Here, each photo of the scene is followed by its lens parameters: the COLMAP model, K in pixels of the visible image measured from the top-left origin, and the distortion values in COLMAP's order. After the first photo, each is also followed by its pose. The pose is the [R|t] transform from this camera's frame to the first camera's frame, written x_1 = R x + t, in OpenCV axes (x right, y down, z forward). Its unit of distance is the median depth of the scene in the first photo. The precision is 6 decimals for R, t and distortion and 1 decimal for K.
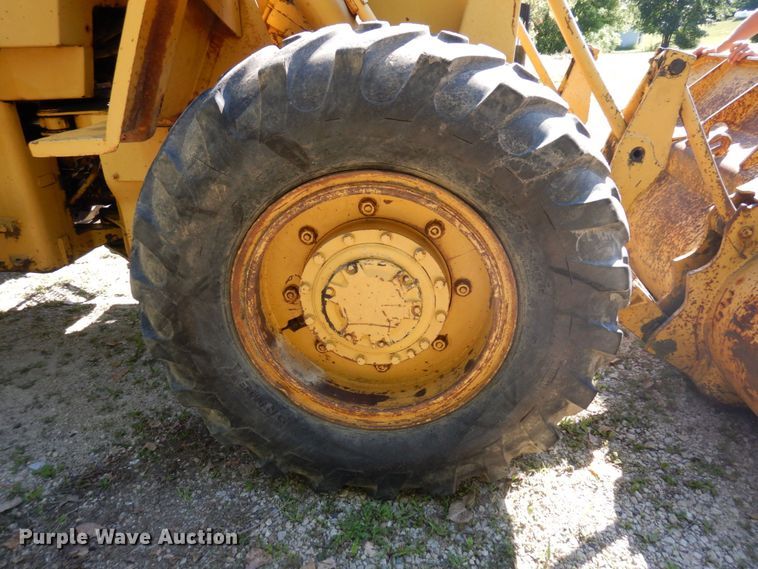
lens RADIAL K [[538.9, 0, 378.4], [0, 538.9, 281.7], [0, 0, 1]] dist [0.005685, -0.006328]
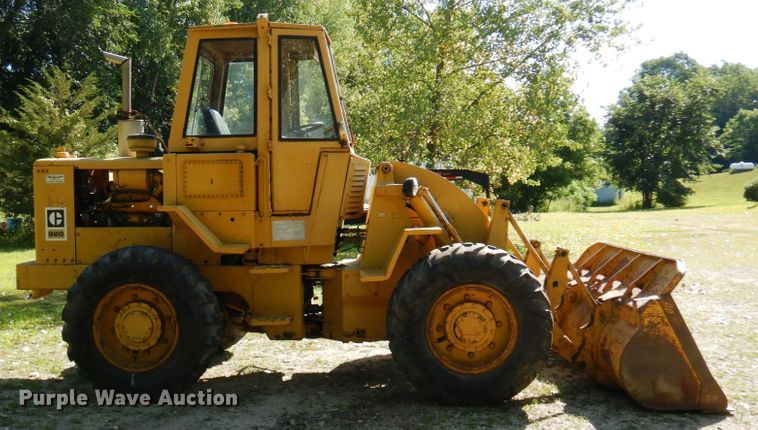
lens RADIAL K [[701.3, 0, 376.4], [0, 701.3, 219.2], [0, 0, 1]] dist [-0.005410, -0.011934]
pose [[0.996025, 0.004241, 0.088970, -0.917260], [0.029134, 0.928412, -0.370408, 0.943326], [-0.084171, 0.371528, 0.924598, -2.898472]]
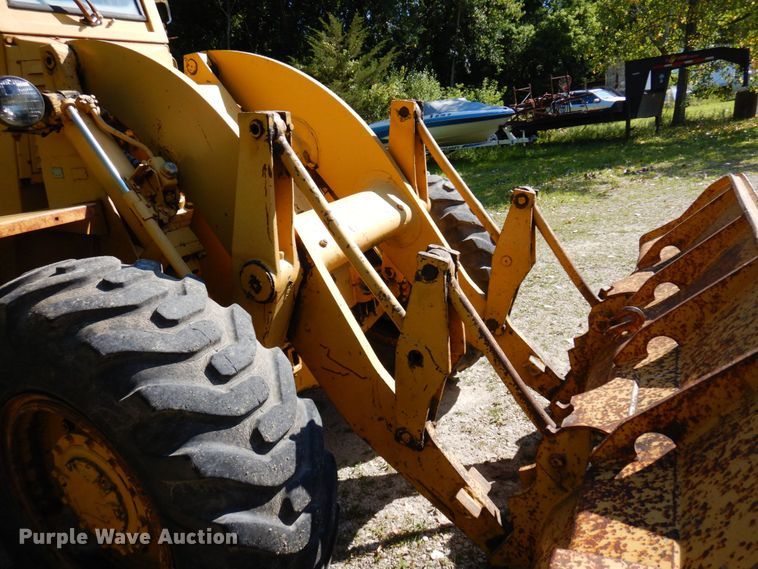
lens RADIAL K [[538.9, 0, 378.4], [0, 538.9, 281.7], [0, 0, 1]] dist [0.005685, -0.006328]
pose [[0.919263, 0.025912, -0.392789, 0.970826], [-0.064769, 0.994188, -0.085997, -0.350734], [0.388278, 0.104494, 0.915599, 0.180745]]
